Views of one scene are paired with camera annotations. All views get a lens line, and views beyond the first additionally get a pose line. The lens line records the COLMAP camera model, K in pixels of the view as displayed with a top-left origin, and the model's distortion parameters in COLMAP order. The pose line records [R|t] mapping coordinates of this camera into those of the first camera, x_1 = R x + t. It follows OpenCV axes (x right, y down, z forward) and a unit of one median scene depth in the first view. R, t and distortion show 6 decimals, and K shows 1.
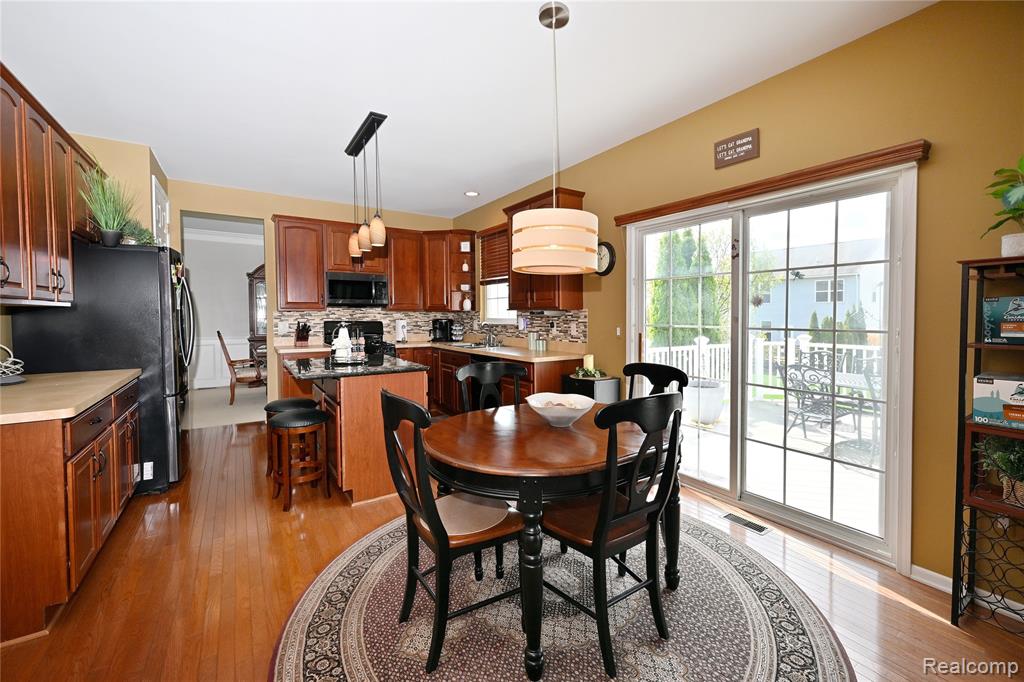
lens RADIAL K [[446.2, 0, 525.6], [0, 446.2, 340.8], [0, 0, 1]] dist [-0.000411, -0.000142]
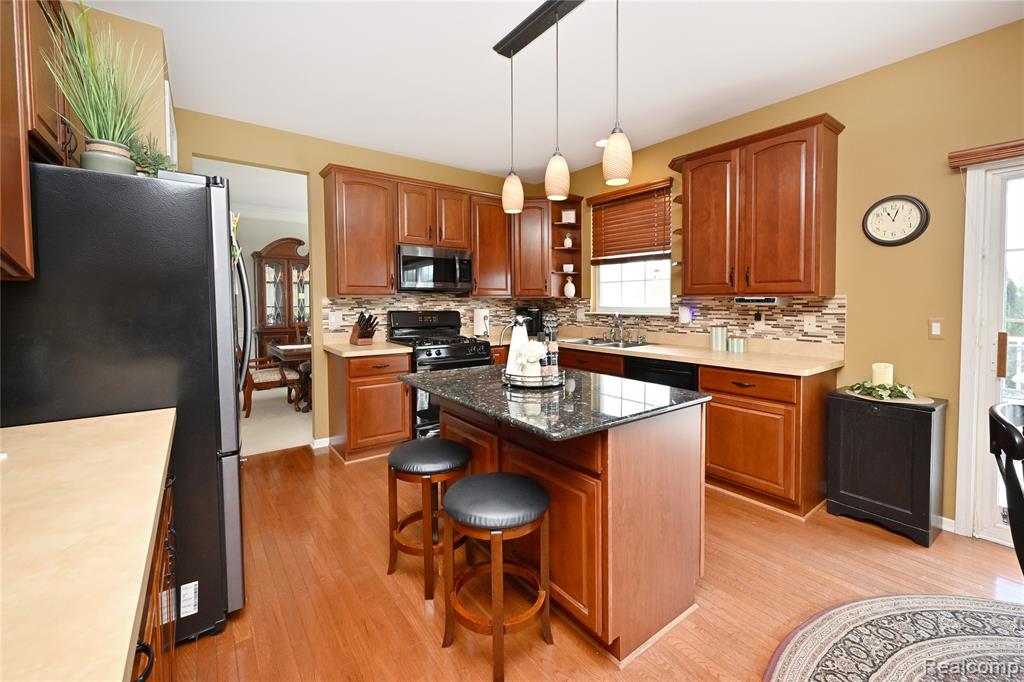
lens RADIAL K [[401.3, 0, 506.0], [0, 401.3, 327.5], [0, 0, 1]] dist [0.001263, 0.000168]
pose [[0.996283, -0.006089, 0.085929, -0.329788], [0.005480, 0.999958, 0.007322, -0.020941], [-0.085970, -0.006824, 0.996274, 0.319251]]
